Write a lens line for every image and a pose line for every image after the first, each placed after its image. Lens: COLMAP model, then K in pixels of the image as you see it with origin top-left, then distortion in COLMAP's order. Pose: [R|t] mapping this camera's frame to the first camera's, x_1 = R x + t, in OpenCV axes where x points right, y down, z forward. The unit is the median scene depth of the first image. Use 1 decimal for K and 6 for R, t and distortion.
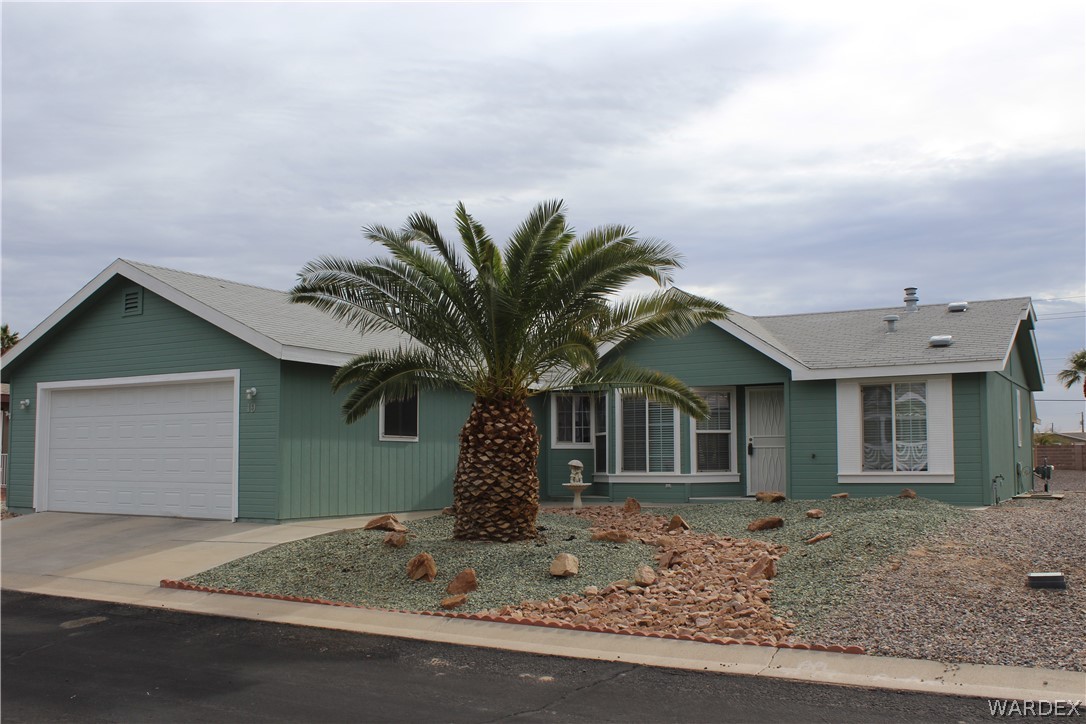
lens RADIAL K [[1033.1, 0, 541.9], [0, 1033.1, 377.3], [0, 0, 1]] dist [-0.144858, 0.133265]
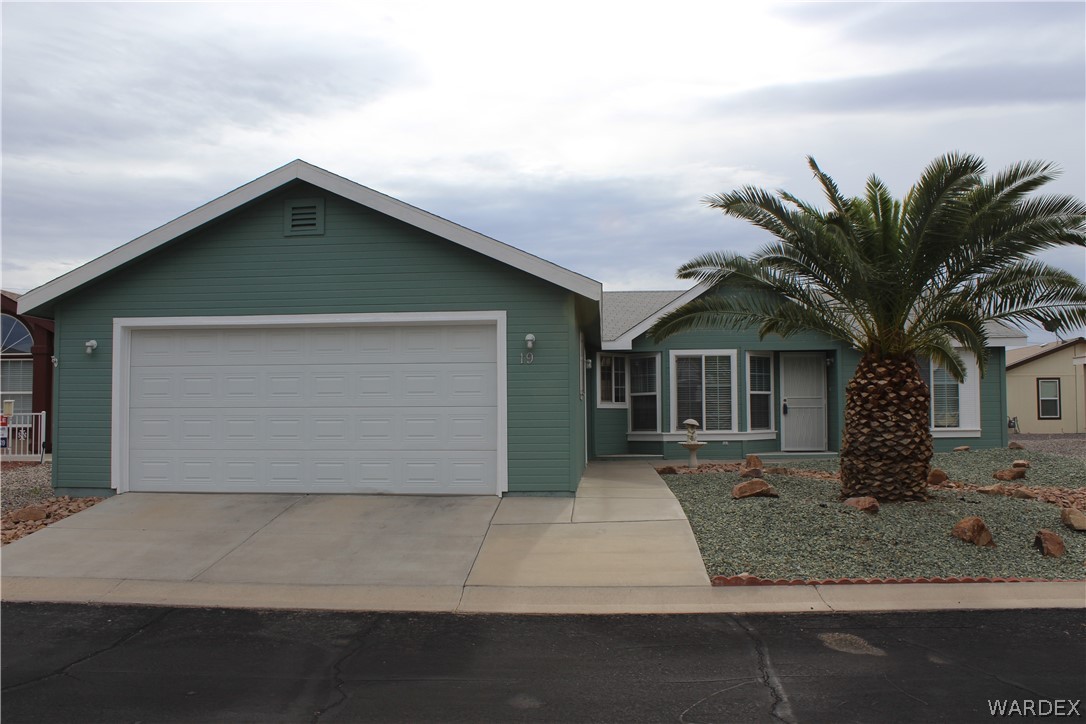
lens RADIAL K [[896.9, 0, 543.7], [0, 896.9, 367.9], [0, 0, 1]] dist [-0.175025, 0.162706]
pose [[0.892750, 0.022914, 0.449969, -0.531602], [-0.033006, 0.999349, 0.014594, 0.023538], [-0.449342, -0.027880, 0.892925, 0.307286]]
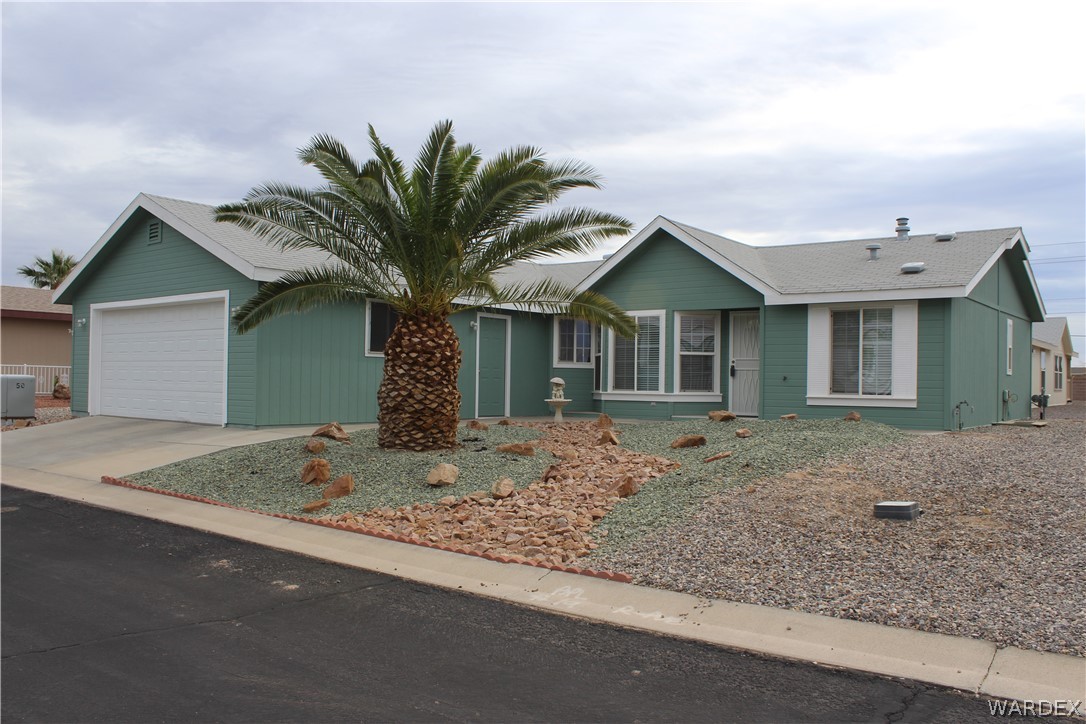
lens RADIAL K [[896.9, 0, 543.7], [0, 896.9, 367.9], [0, 0, 1]] dist [-0.175025, 0.162706]
pose [[0.991353, 0.015851, -0.130261, 0.150556], [-0.007516, 0.997907, 0.064232, 0.011441], [0.131006, -0.062698, 0.989397, 0.087167]]
